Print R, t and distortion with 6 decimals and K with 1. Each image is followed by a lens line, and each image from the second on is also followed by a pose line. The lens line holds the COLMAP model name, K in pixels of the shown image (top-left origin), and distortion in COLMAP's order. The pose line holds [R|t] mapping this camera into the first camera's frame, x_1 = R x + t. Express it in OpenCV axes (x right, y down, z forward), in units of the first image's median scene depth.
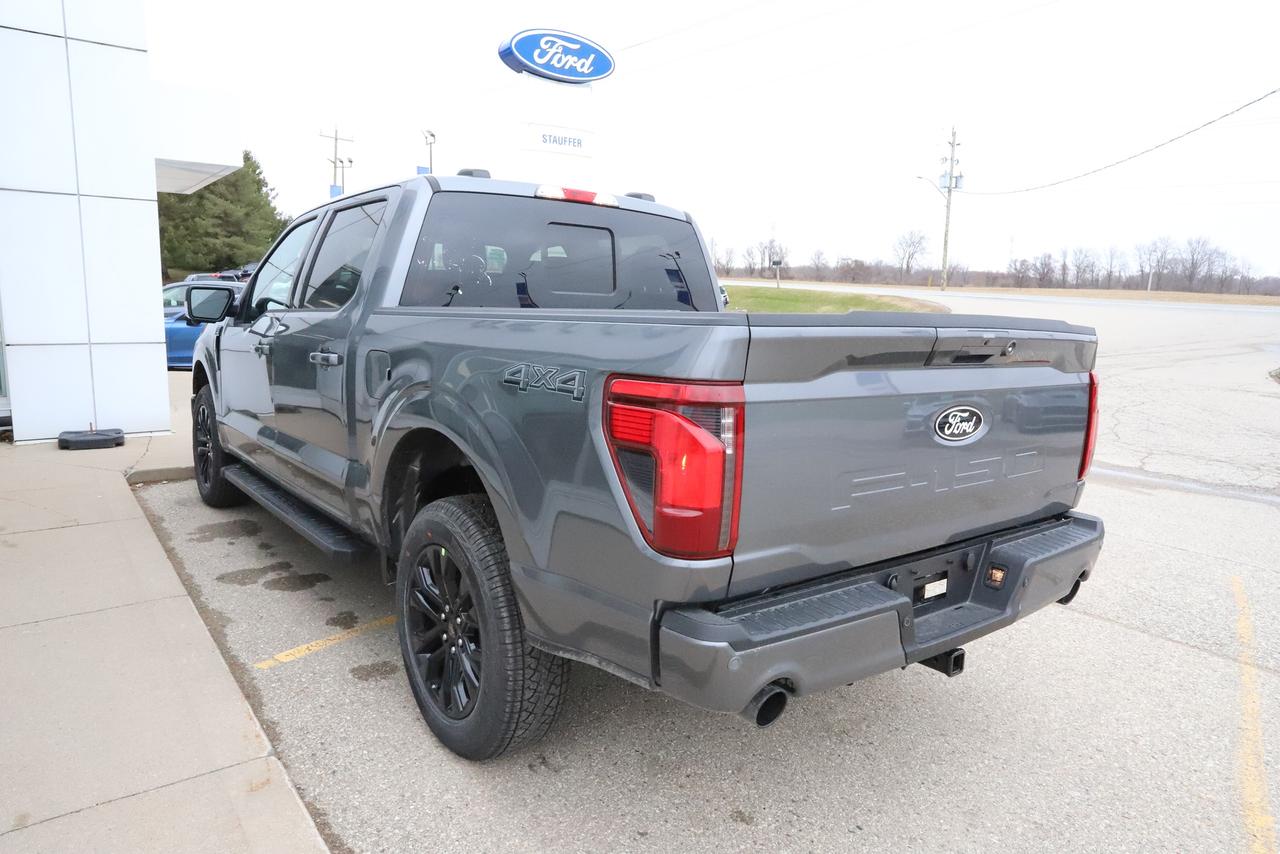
lens RADIAL K [[848.2, 0, 640.0], [0, 848.2, 427.0], [0, 0, 1]] dist [-0.050231, 0.056738]
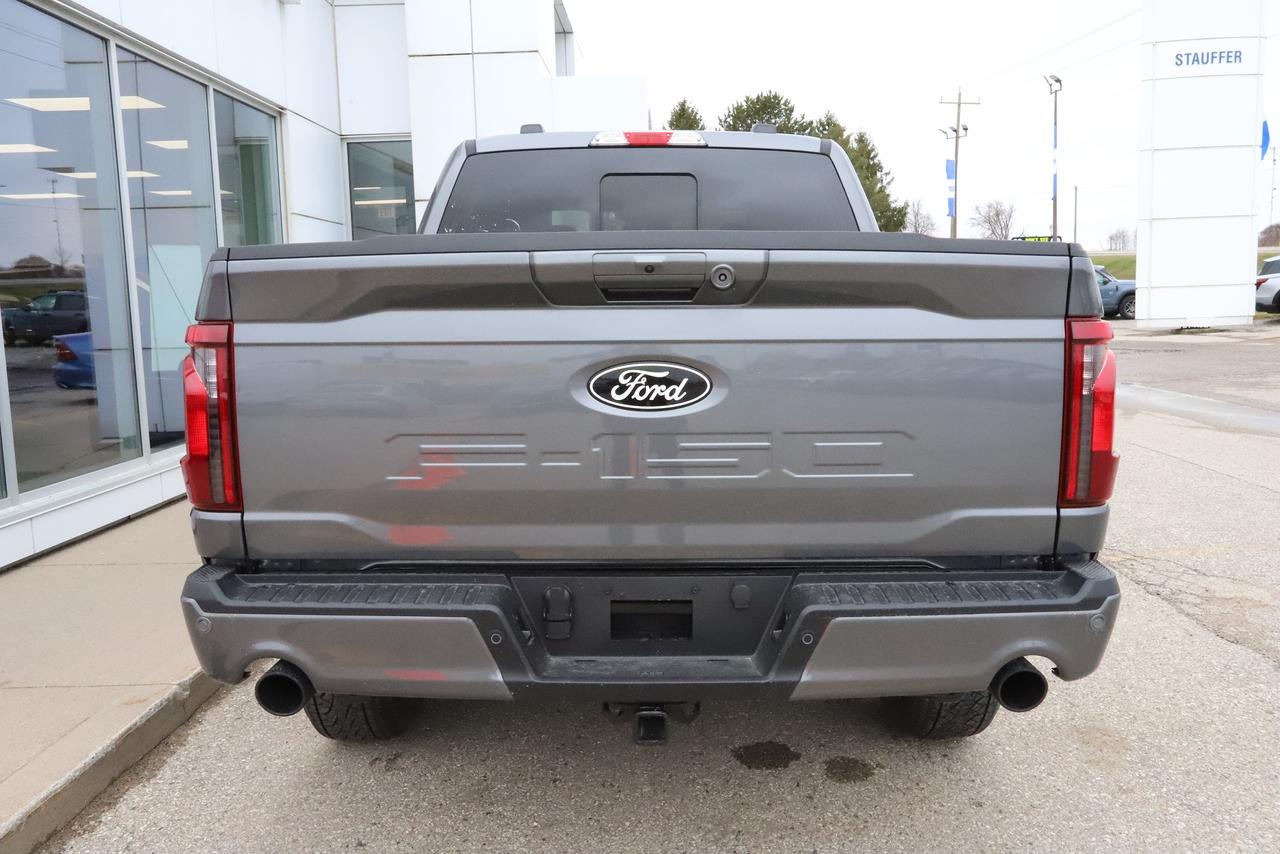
lens RADIAL K [[1049.4, 0, 640.0], [0, 1049.4, 427.0], [0, 0, 1]] dist [-0.028499, 0.073273]
pose [[0.787217, 0.034712, -0.615698, 0.590391], [-0.052498, 0.998562, -0.010826, 0.025674], [0.614437, 0.040845, 0.787908, 0.190045]]
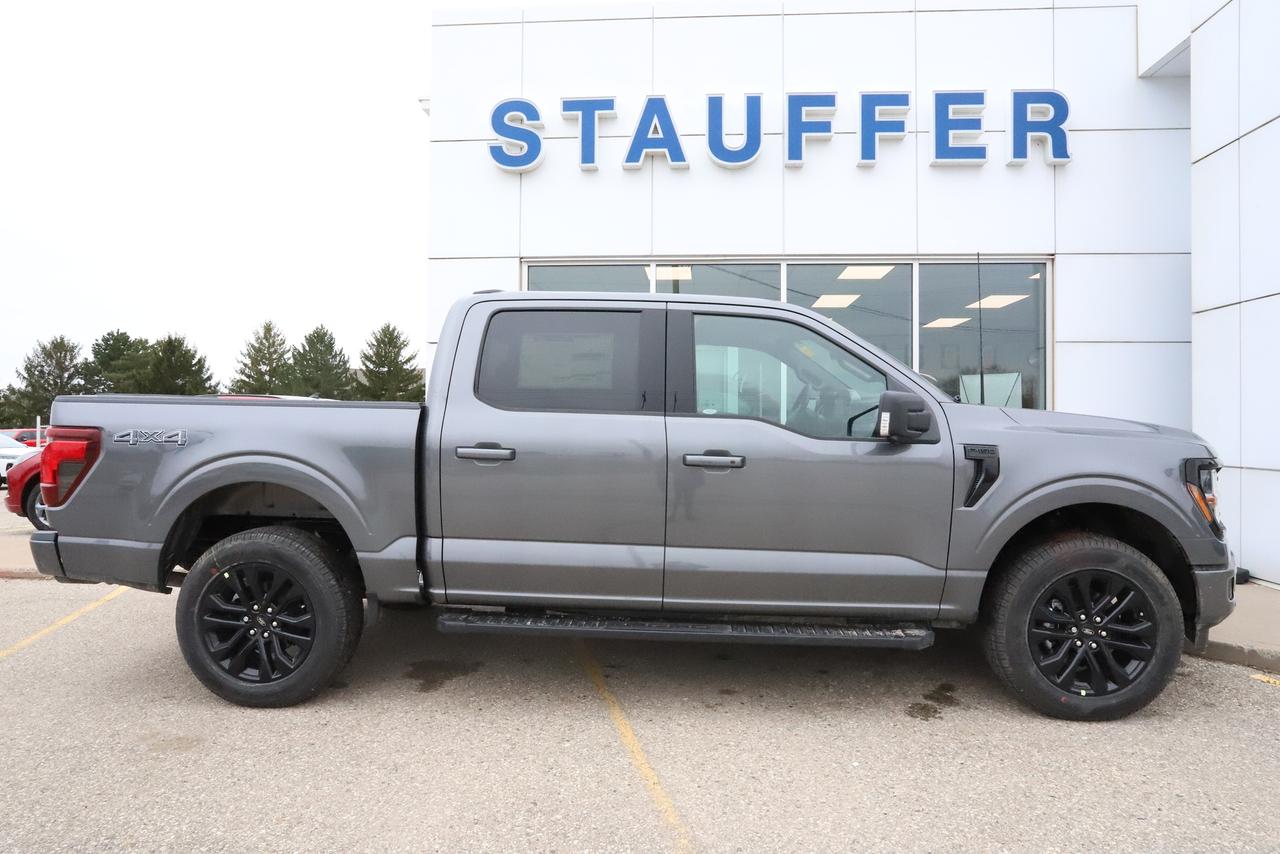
lens RADIAL K [[769.6, 0, 640.0], [0, 769.6, 427.0], [0, 0, 1]] dist [-0.026052, 0.000724]
pose [[-0.656916, -0.025688, -0.753526, 0.675151], [-0.136165, 0.987028, 0.085058, -0.247183], [0.741566, 0.158480, -0.651893, 2.051641]]
